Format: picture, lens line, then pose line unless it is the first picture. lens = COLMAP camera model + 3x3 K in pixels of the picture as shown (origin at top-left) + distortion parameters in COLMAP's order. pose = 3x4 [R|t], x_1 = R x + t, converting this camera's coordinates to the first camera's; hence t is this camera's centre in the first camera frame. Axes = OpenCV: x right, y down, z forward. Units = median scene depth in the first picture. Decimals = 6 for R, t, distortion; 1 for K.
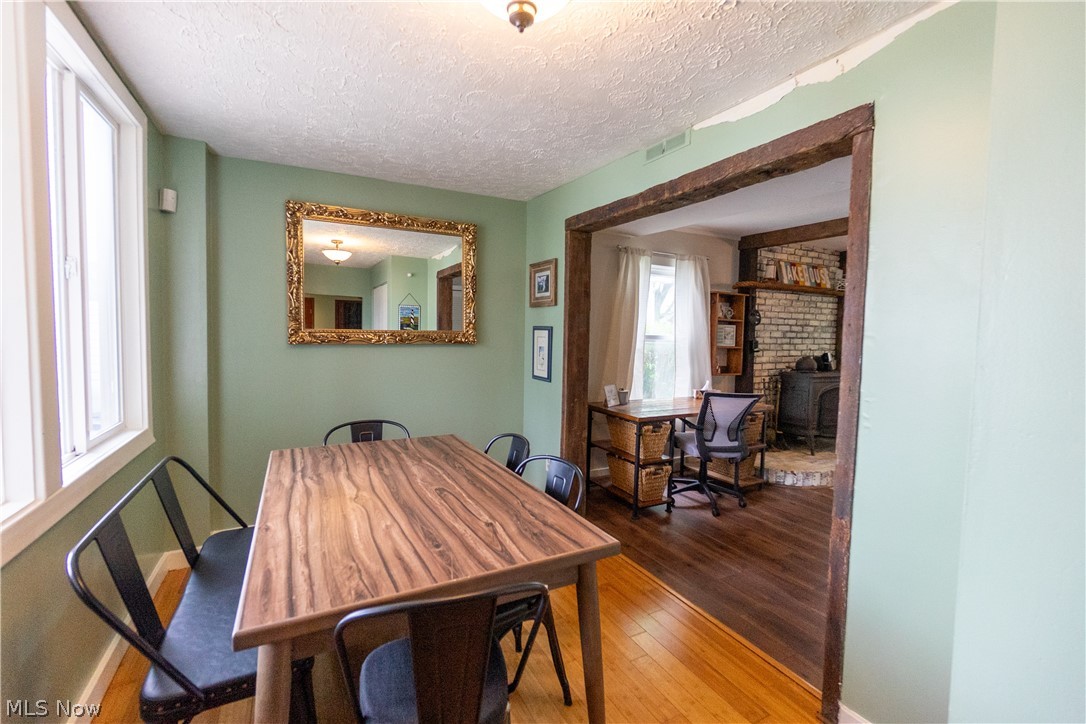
lens RADIAL K [[464.0, 0, 546.7], [0, 464.0, 359.6], [0, 0, 1]] dist [-0.004749, 0.001930]
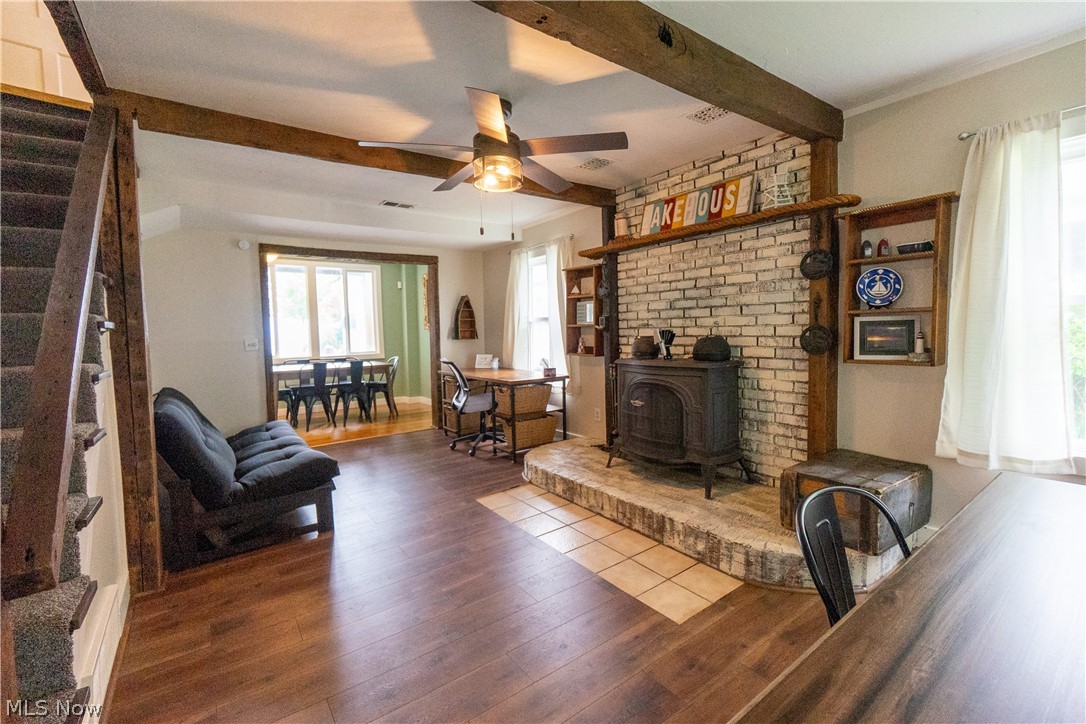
lens RADIAL K [[464.0, 0, 541.2], [0, 464.0, 362.6], [0, 0, 1]] dist [-0.004749, 0.001930]
pose [[0.128624, 0.051649, -0.990348, 1.169362], [-0.032589, 0.998324, 0.047833, 0.005468], [0.991158, 0.026122, 0.130091, 0.715249]]
